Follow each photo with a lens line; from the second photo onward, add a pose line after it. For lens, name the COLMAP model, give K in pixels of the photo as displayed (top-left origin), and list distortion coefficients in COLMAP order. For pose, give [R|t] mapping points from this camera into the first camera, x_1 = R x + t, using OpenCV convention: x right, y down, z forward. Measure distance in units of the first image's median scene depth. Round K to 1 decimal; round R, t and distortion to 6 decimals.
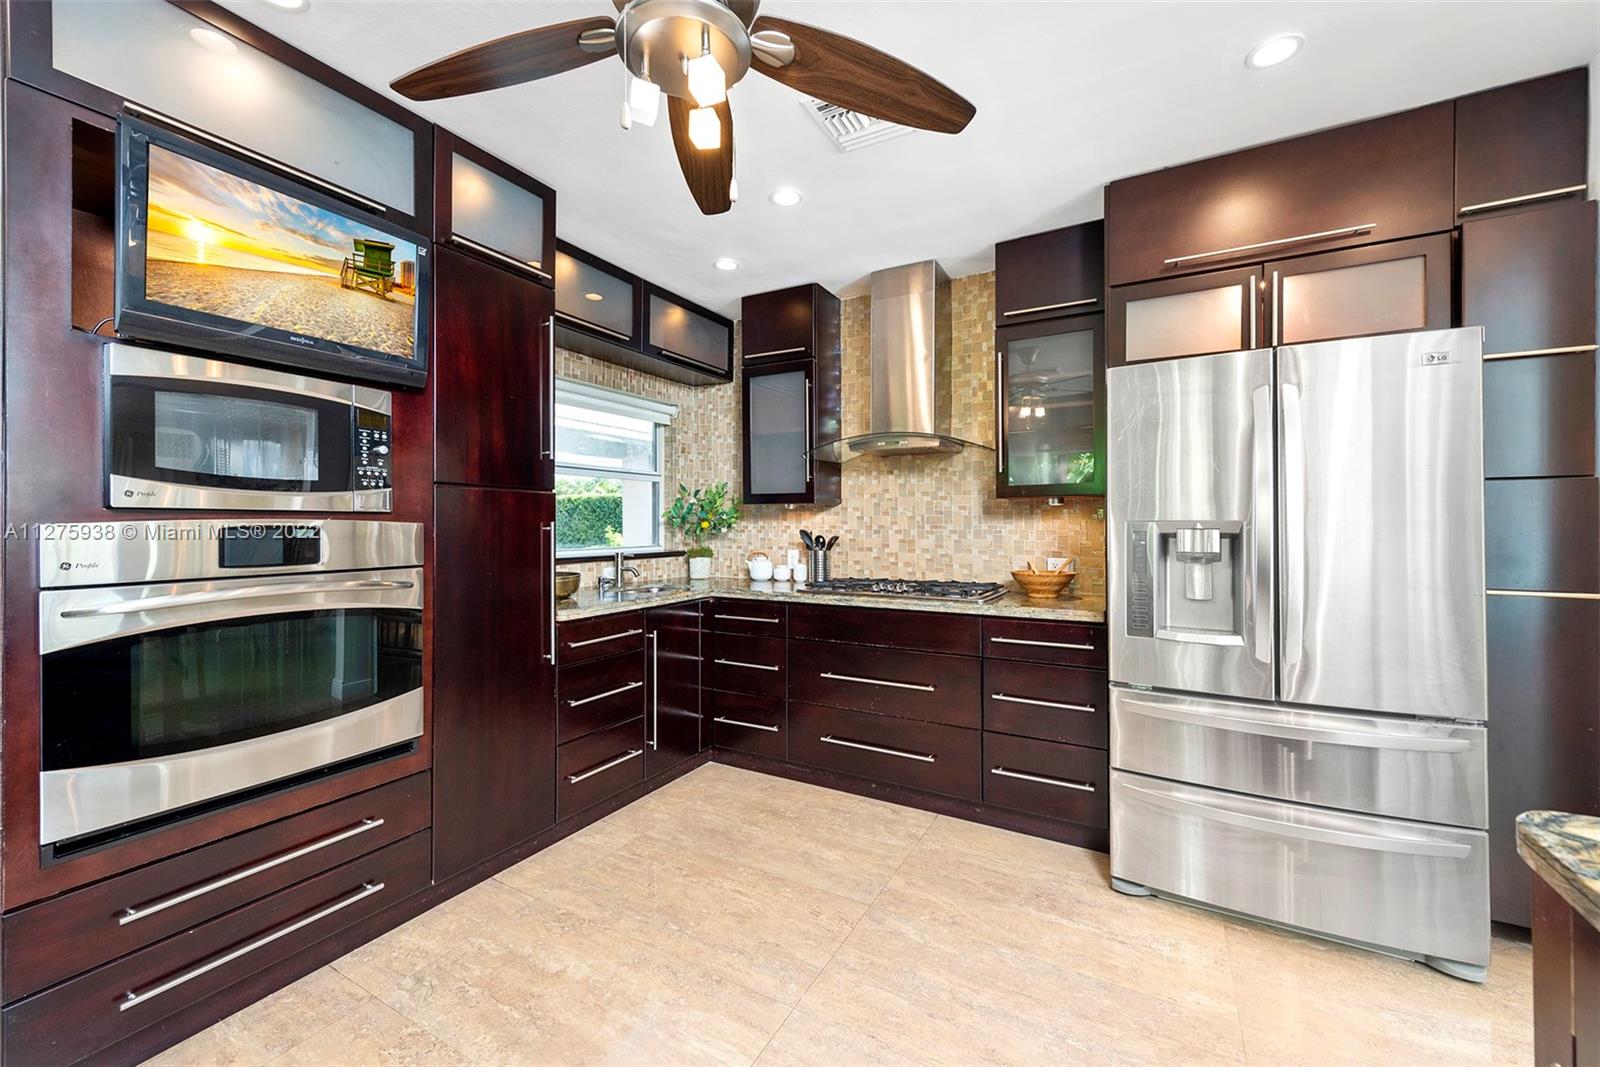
lens RADIAL K [[629.6, 0, 807.7], [0, 629.6, 526.6], [0, 0, 1]] dist [0.004410, 0.000106]
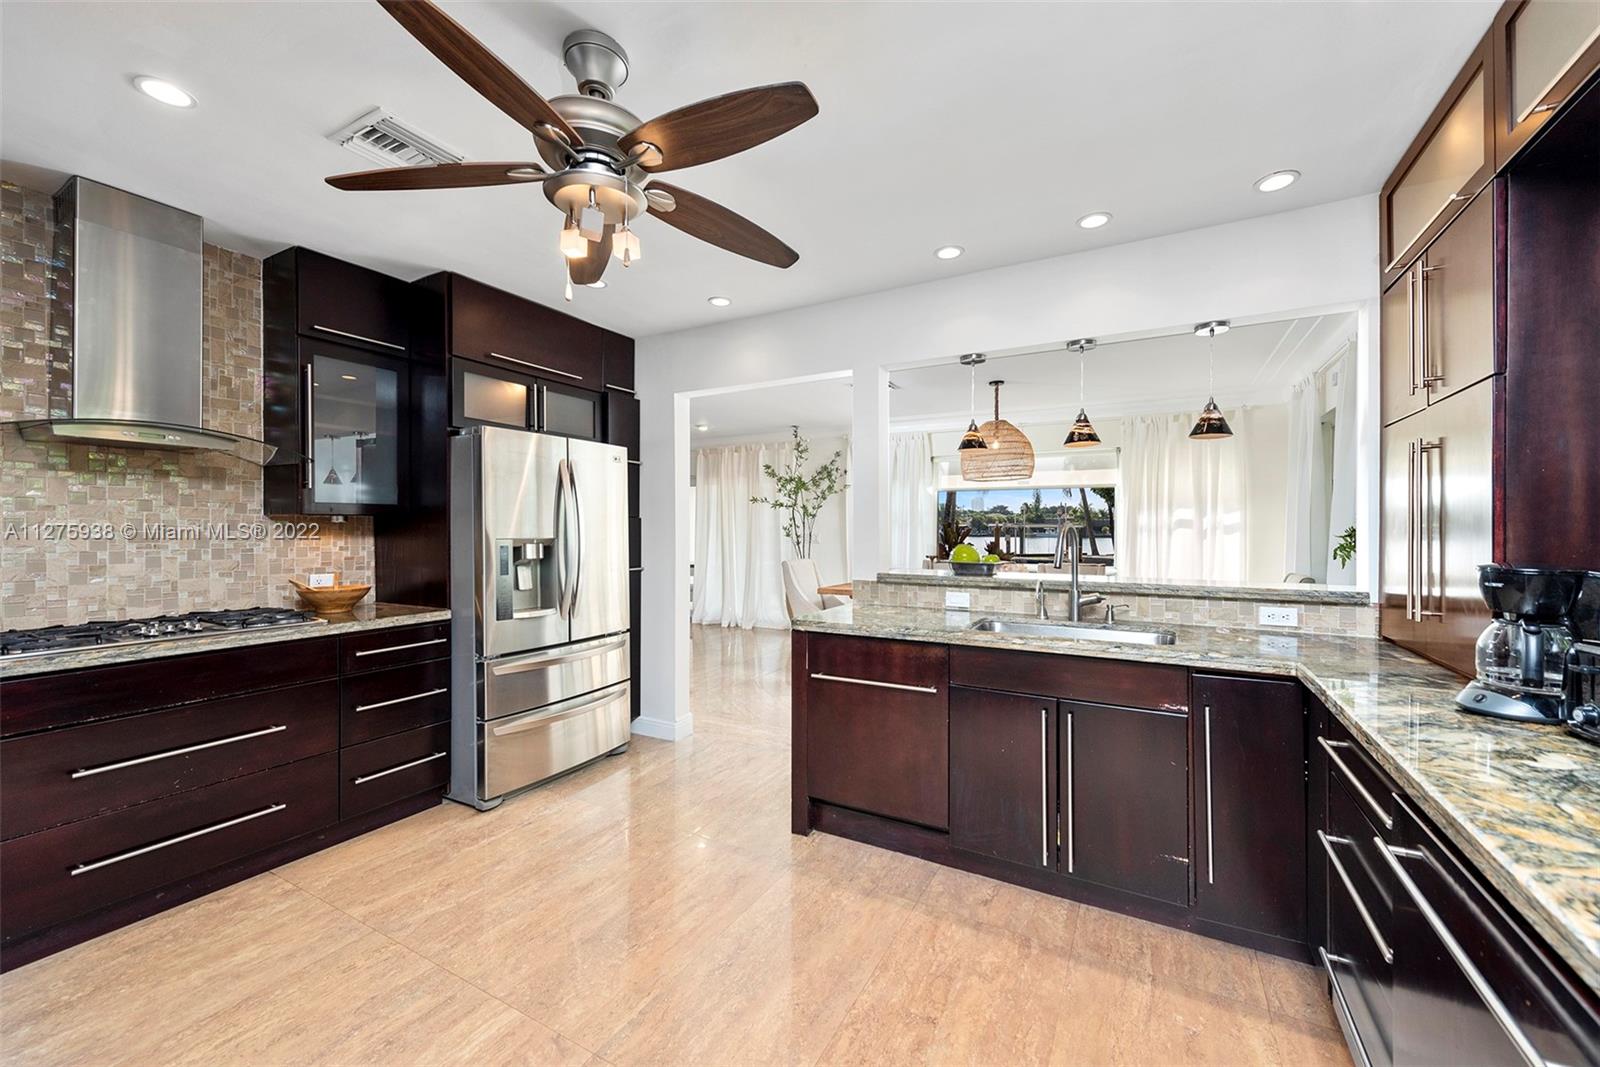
lens RADIAL K [[629.6, 0, 808.2], [0, 629.6, 529.8], [0, 0, 1]] dist [0.004410, 0.000106]
pose [[-0.009969, 0.000154, 0.999950, -0.742009], [0.003138, 0.999995, -0.000123, -0.022332], [-0.999945, 0.003137, -0.009969, 0.268631]]
